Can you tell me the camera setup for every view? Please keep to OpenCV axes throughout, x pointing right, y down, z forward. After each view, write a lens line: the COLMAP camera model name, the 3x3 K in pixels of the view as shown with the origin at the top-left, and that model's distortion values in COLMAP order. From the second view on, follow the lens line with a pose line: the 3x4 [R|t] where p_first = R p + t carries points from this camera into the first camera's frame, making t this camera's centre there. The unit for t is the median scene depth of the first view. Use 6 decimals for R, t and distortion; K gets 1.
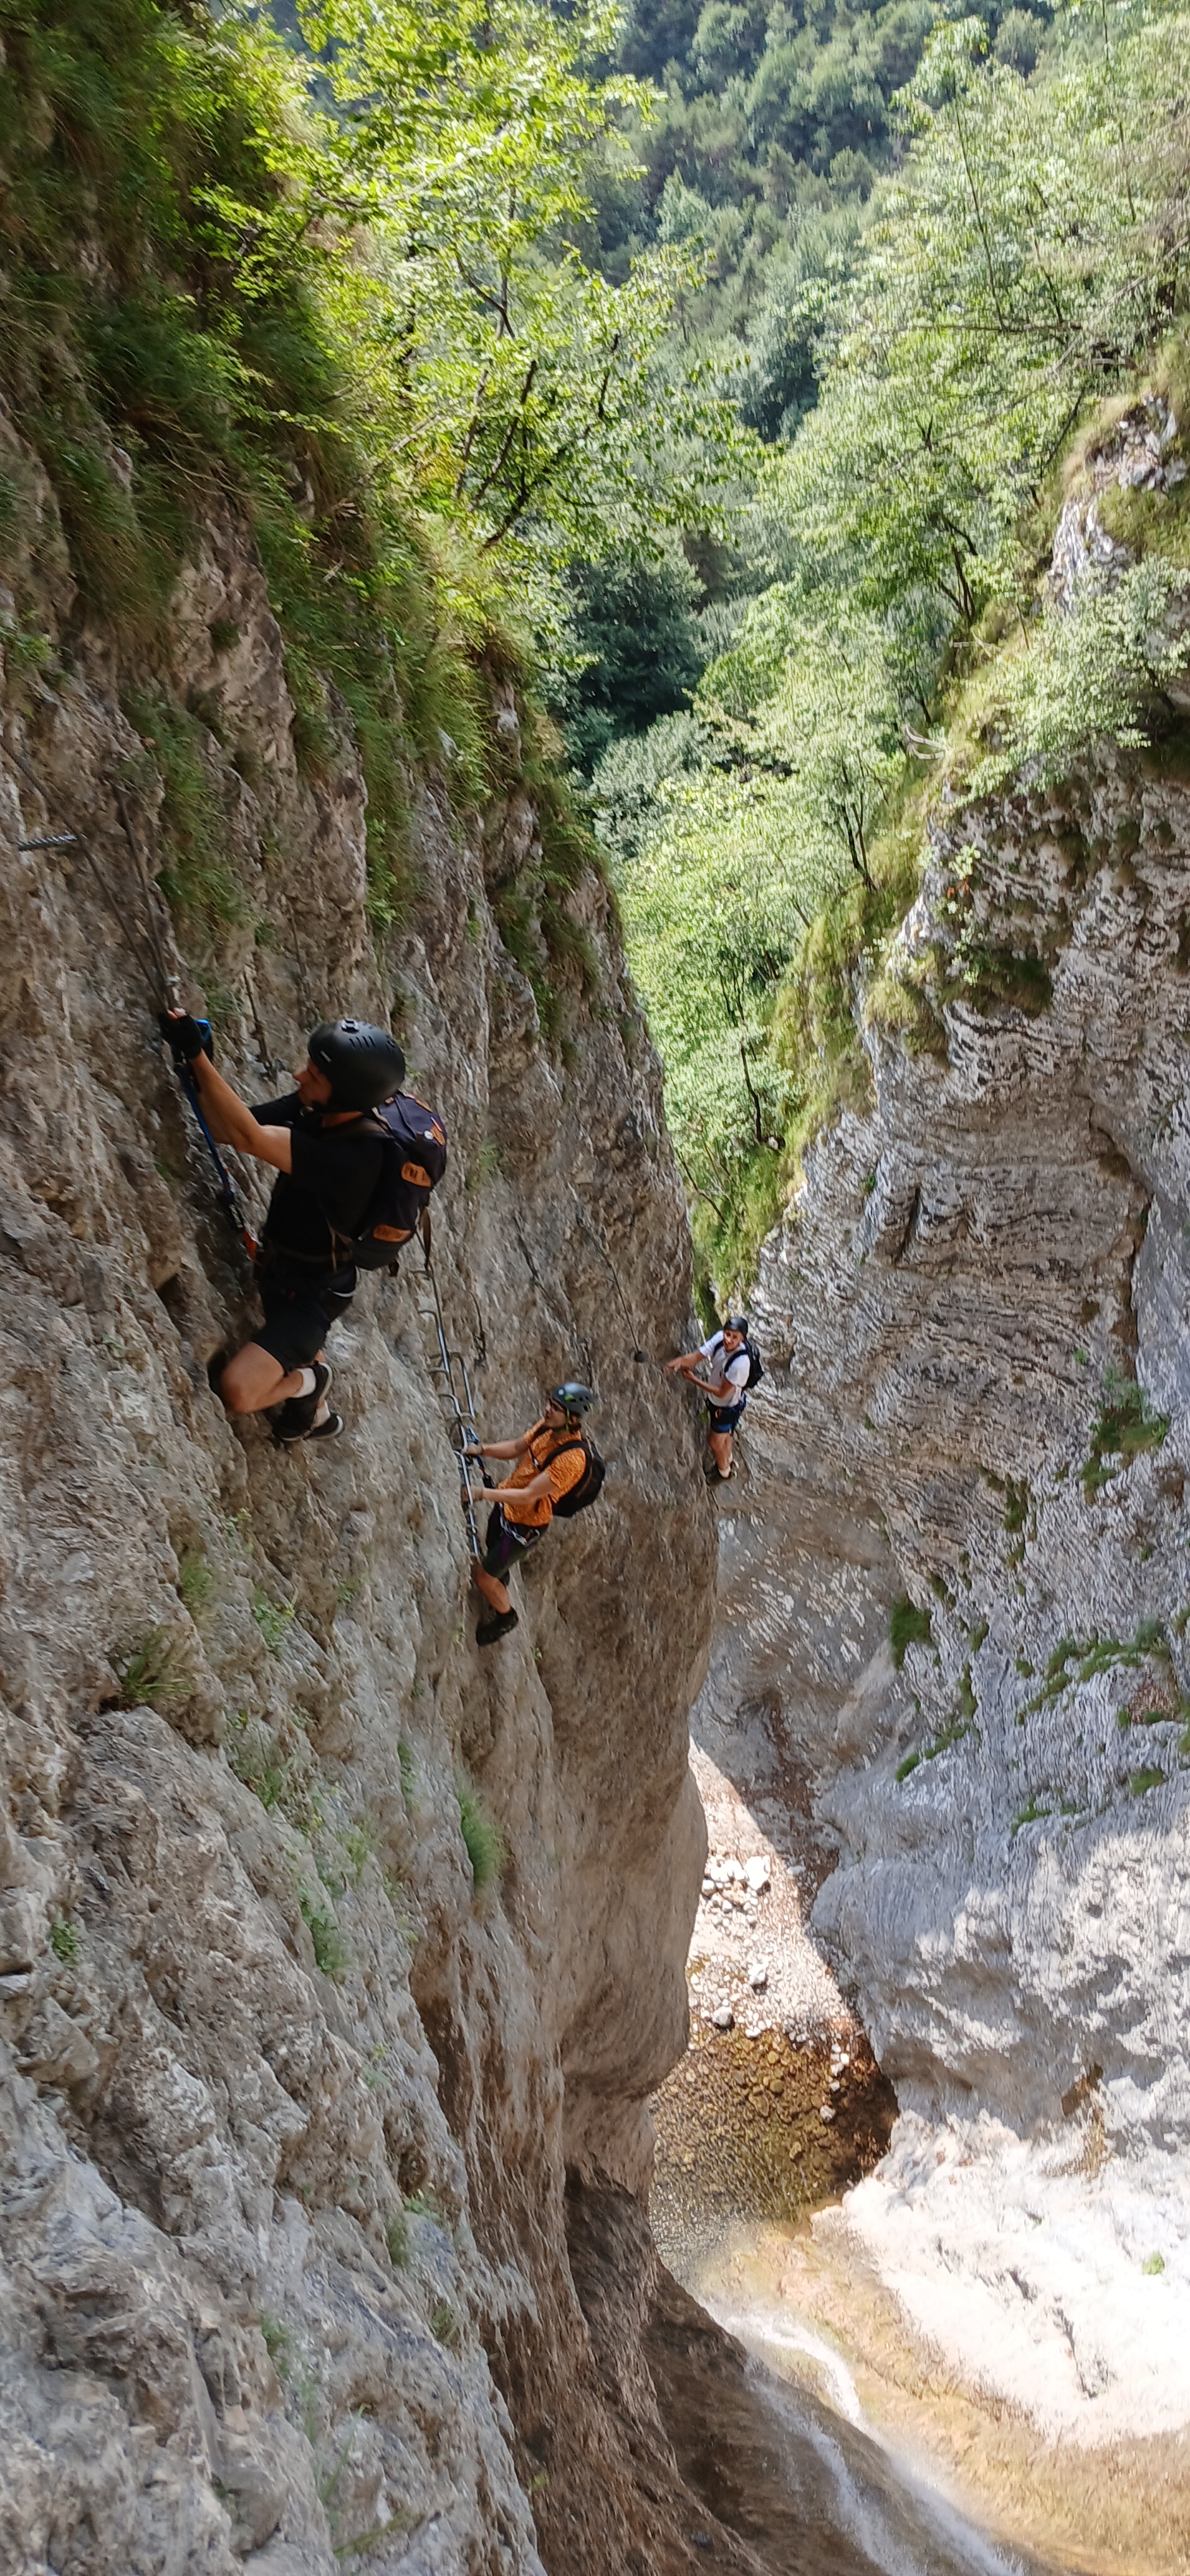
lens RADIAL K [[1978.4, 0, 540.5], [0, 1978.4, 1288.2], [0, 0, 1]] dist [0.000893, -0.064649]
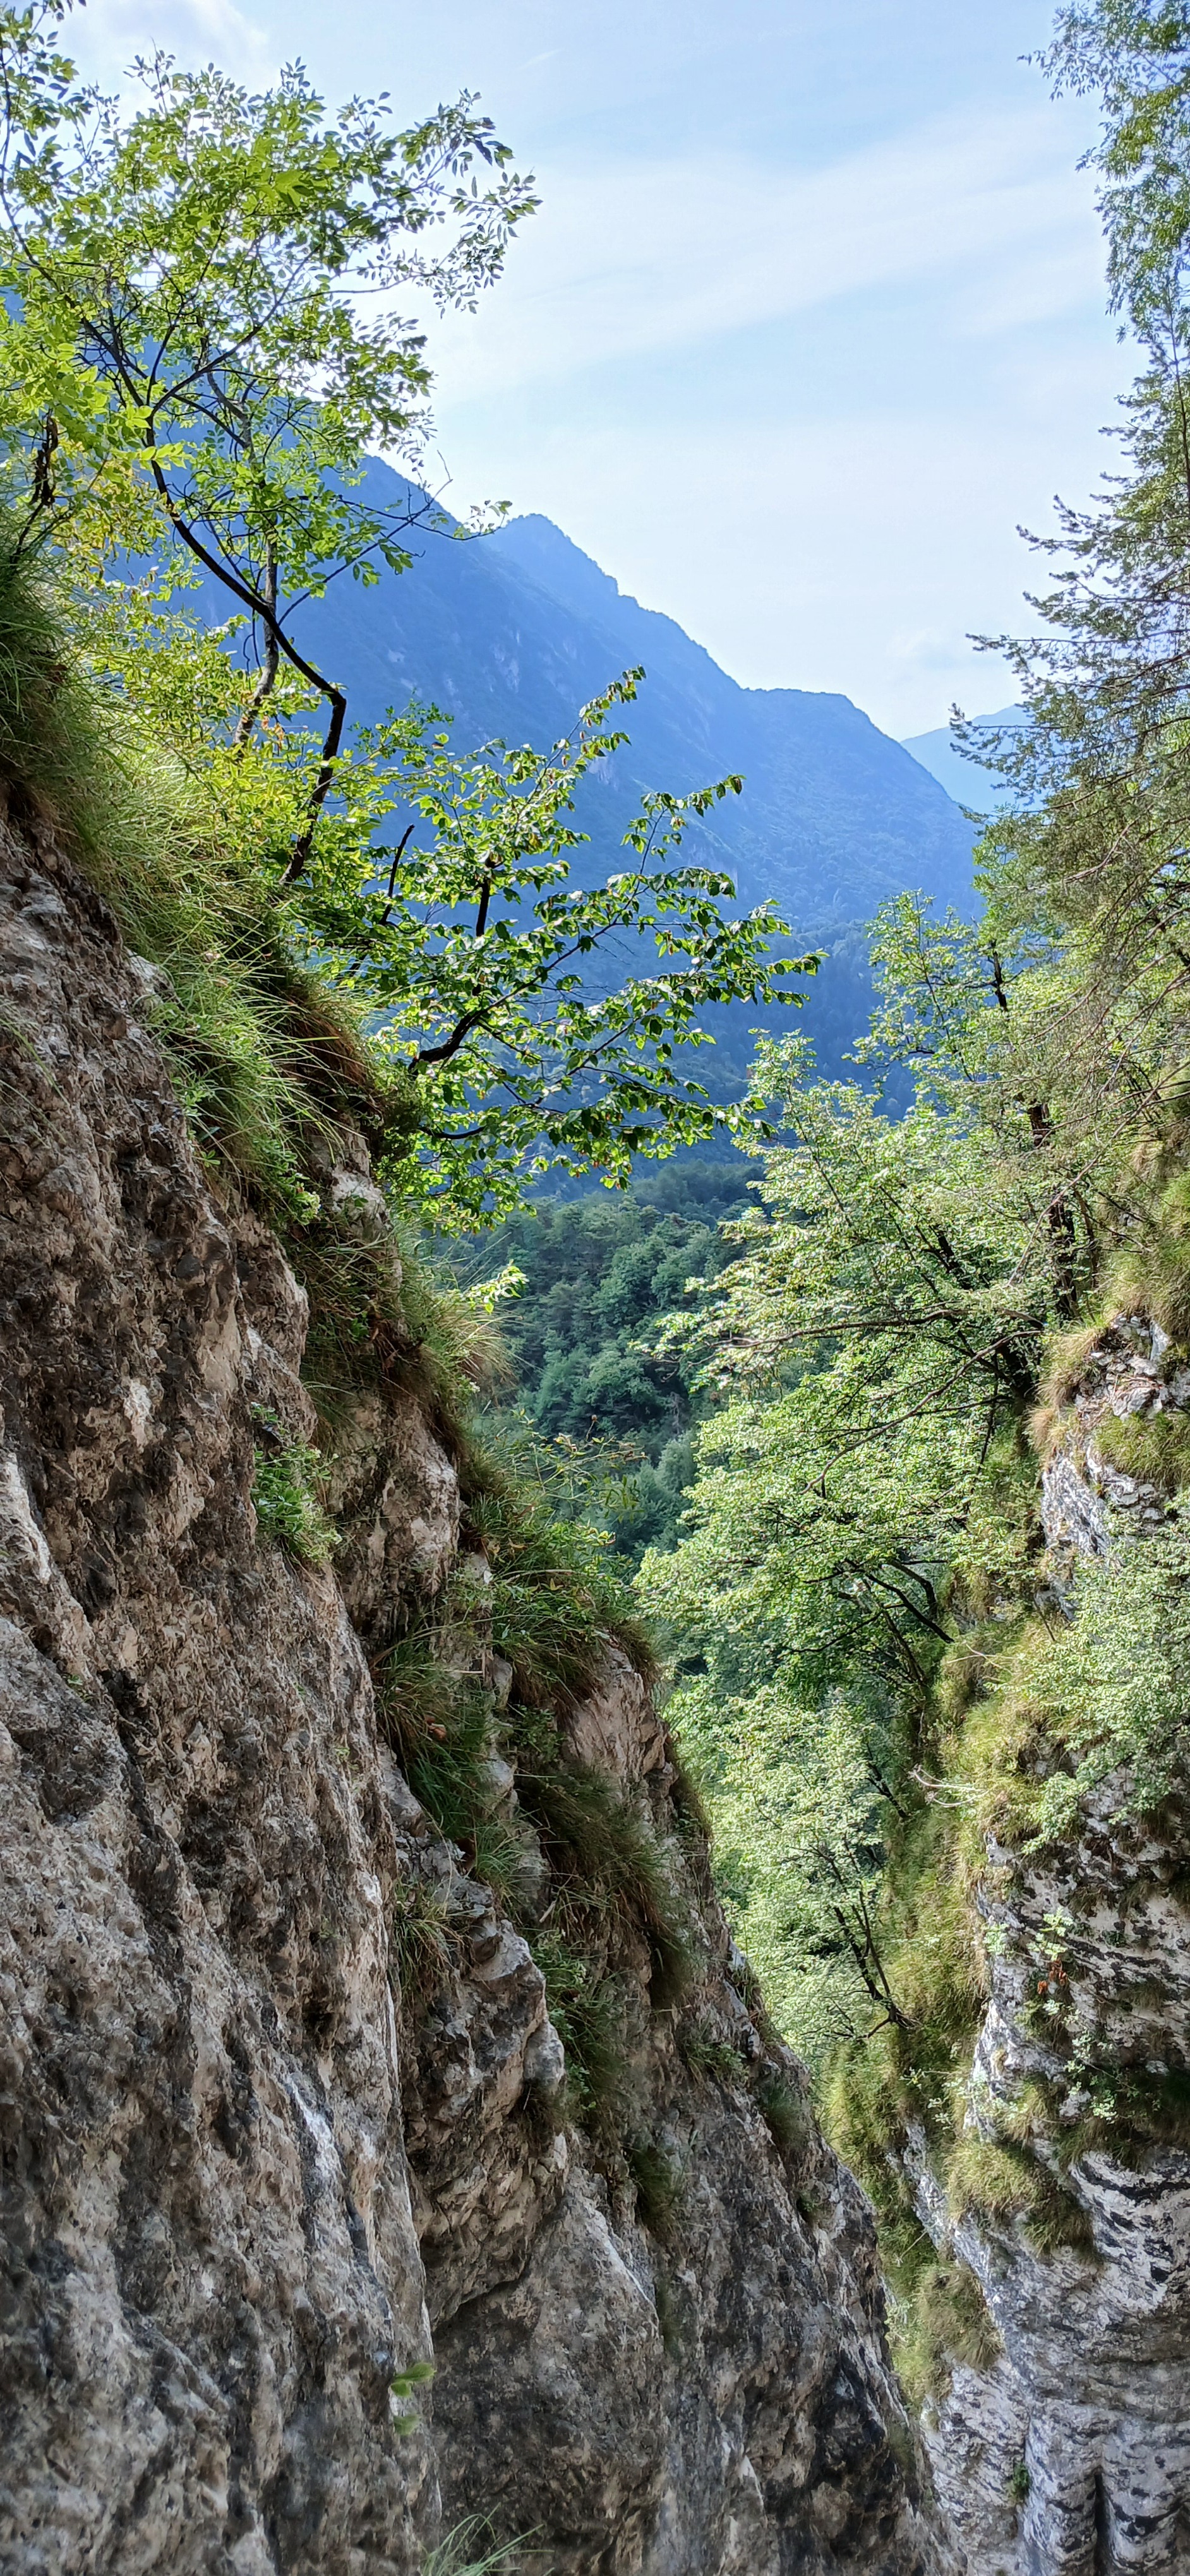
lens RADIAL K [[1978.4, 0, 540.5], [0, 1978.4, 1288.2], [0, 0, 1]] dist [0.000893, -0.064649]
pose [[0.988078, -0.114497, 0.102920, -0.009133], [0.153086, 0.801583, -0.577953, -0.022708], [-0.016325, 0.586818, 0.809554, 0.289533]]
